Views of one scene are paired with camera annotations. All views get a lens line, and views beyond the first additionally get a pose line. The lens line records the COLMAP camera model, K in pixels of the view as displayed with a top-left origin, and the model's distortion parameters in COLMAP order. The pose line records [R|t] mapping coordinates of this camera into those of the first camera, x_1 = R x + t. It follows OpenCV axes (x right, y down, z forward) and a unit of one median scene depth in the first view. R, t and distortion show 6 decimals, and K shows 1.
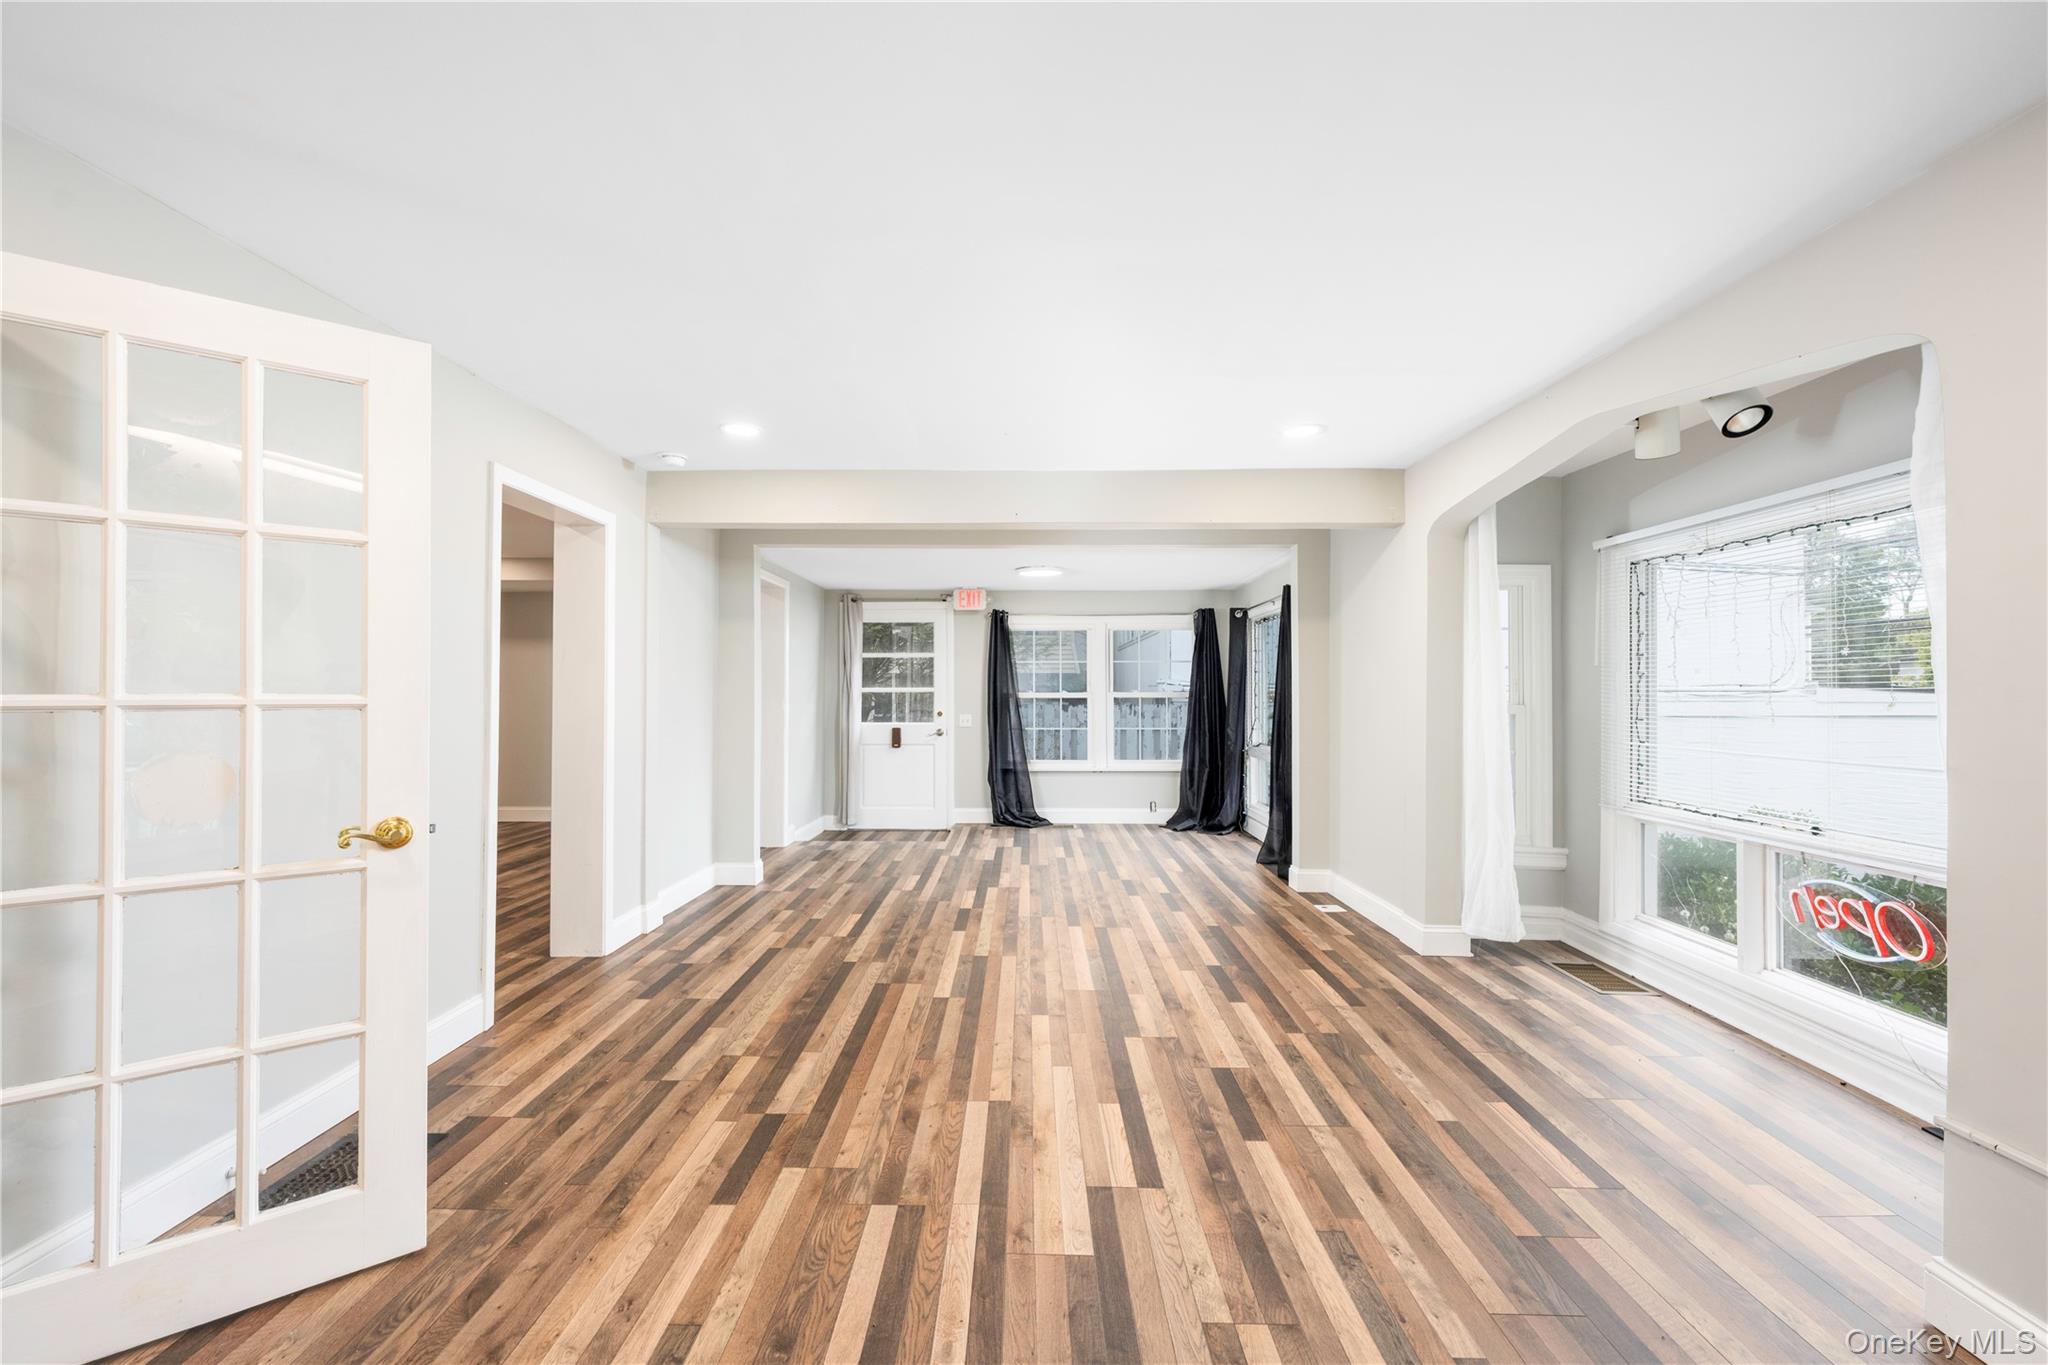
lens RADIAL K [[753.8, 0, 1024.0], [0, 753.8, 682.5], [0, 0, 1]] dist [0.000568, -0.000042]
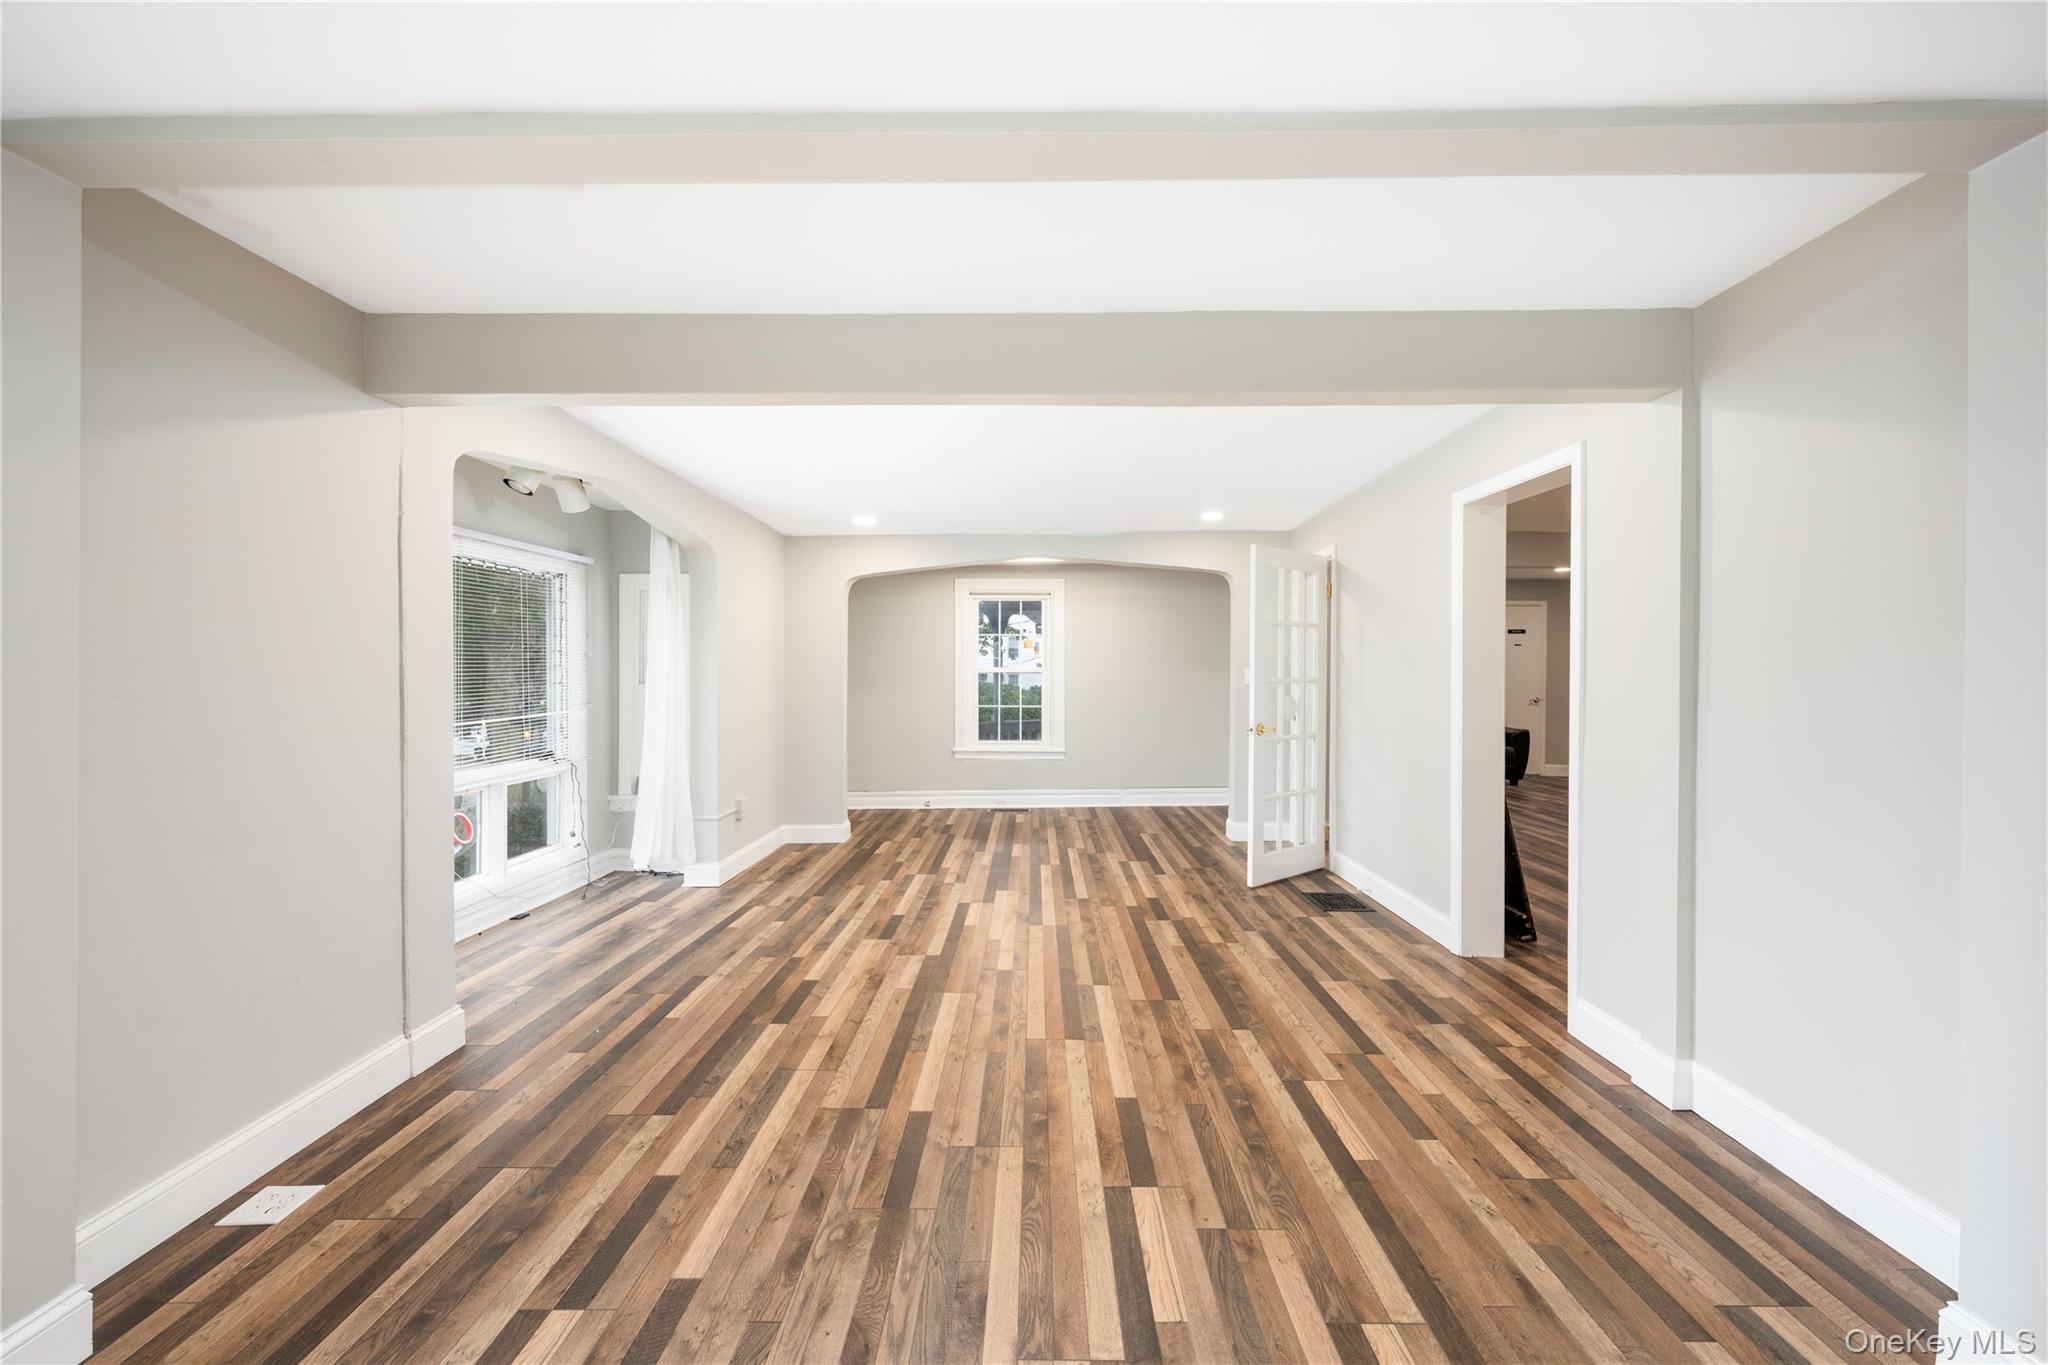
lens RADIAL K [[753.8, 0, 1024.0], [0, 753.8, 682.5], [0, 0, 1]] dist [0.000568, -0.000042]
pose [[-0.999922, -0.005090, 0.011430, -0.016452], [-0.005029, 0.999973, 0.005381, 0.010629], [-0.011457, 0.005323, -0.999920, 1.997138]]
